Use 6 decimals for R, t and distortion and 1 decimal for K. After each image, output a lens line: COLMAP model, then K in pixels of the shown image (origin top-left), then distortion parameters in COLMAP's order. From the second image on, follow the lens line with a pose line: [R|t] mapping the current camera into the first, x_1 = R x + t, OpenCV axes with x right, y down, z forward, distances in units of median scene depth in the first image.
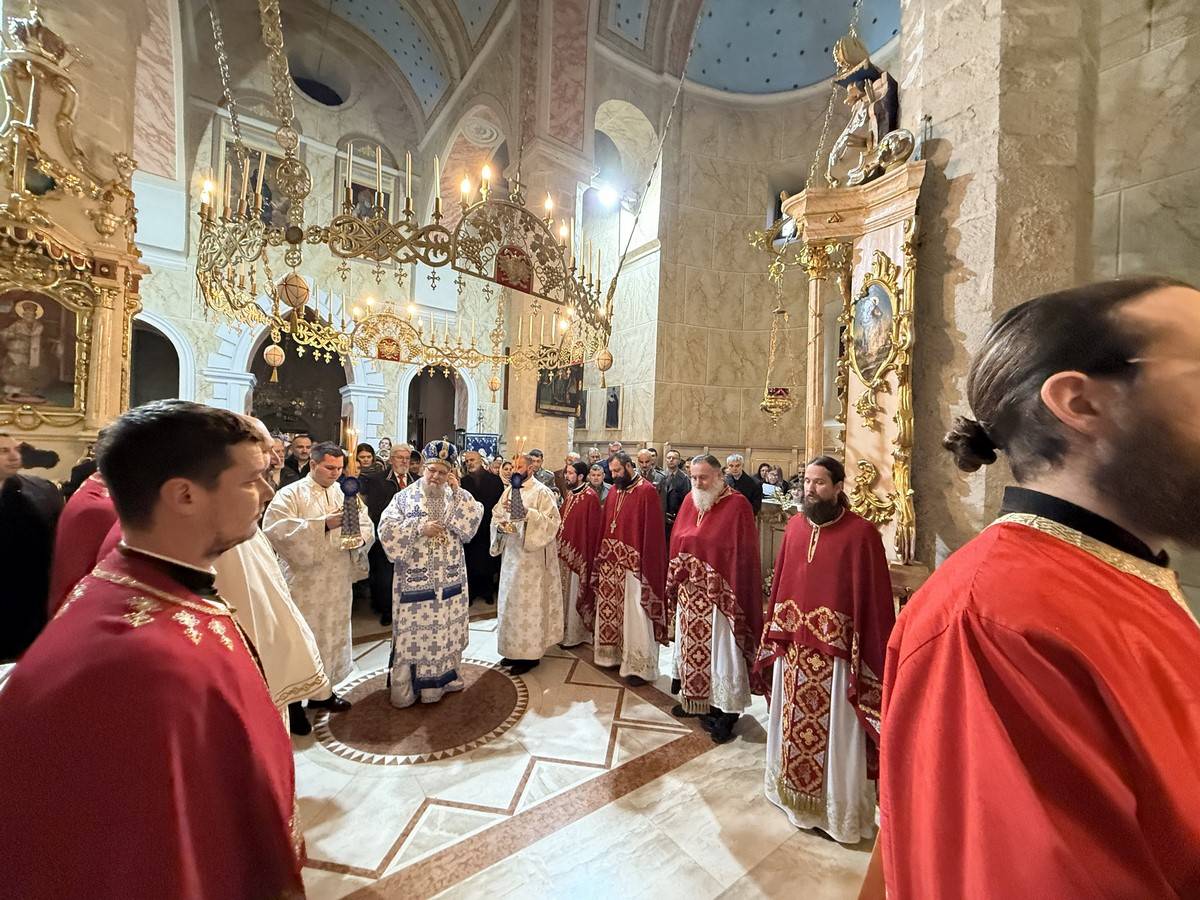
lens RADIAL K [[470.4, 0, 600.0], [0, 470.4, 450.0], [0, 0, 1]] dist [-0.026302, 0.009500]
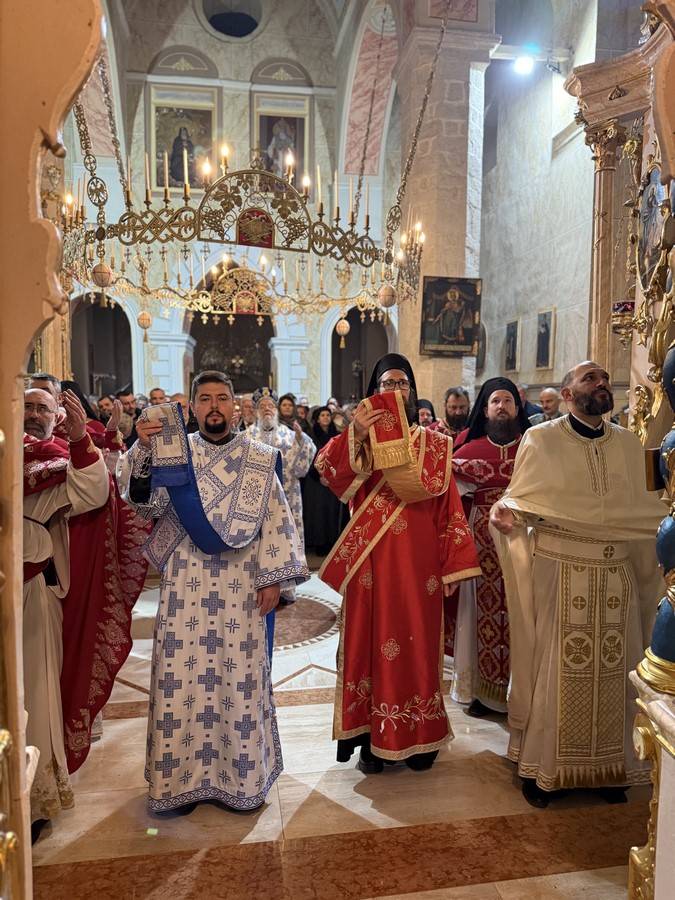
lens RADIAL K [[607.9, 0, 337.5], [0, 607.9, 450.0], [0, 0, 1]] dist [0.043979, -0.004818]
pose [[0.886425, 0.006460, -0.462828, 0.662633], [0.024266, 0.997879, 0.060402, 0.071098], [0.462237, -0.064773, 0.884388, -0.269501]]
